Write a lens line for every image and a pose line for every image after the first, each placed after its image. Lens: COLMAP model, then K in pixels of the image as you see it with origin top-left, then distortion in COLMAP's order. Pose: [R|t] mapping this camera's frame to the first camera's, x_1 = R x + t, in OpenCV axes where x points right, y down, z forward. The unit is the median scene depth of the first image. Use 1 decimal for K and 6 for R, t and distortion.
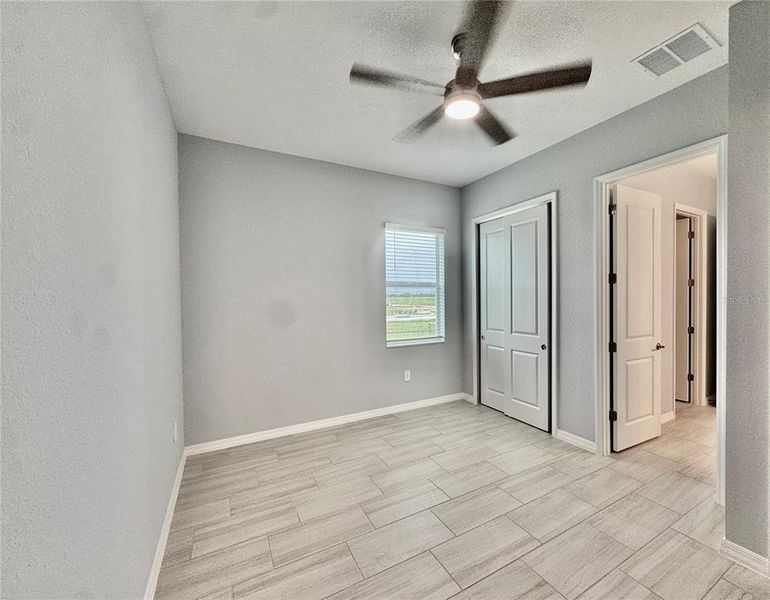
lens RADIAL K [[315.4, 0, 408.0], [0, 315.4, 299.1], [0, 0, 1]] dist [-0.000363, -0.000804]
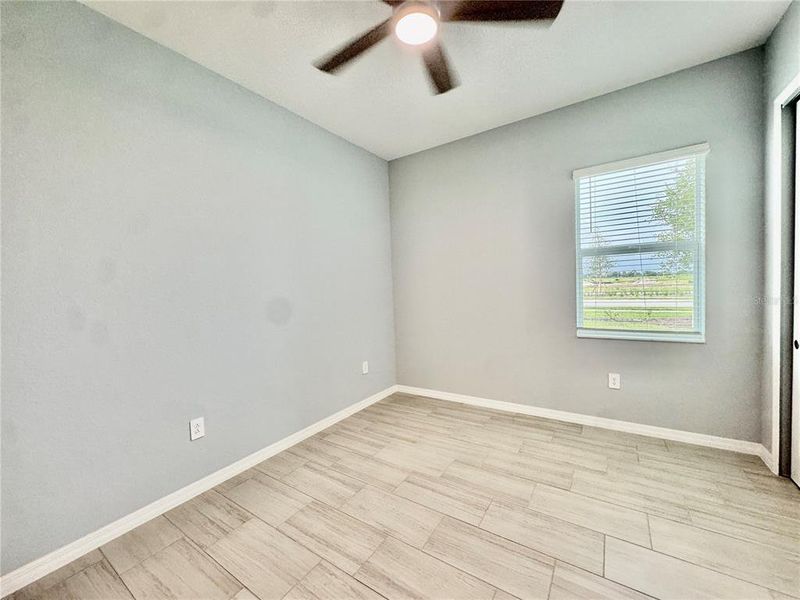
lens RADIAL K [[319.9, 0, 406.0], [0, 319.9, 293.6], [0, 0, 1]] dist [0.001756, -0.000013]
pose [[0.459762, 0.007480, -0.888010, 0.548113], [0.034134, 0.999077, 0.026089, 0.019902], [0.887386, -0.042306, 0.459083, 0.361392]]
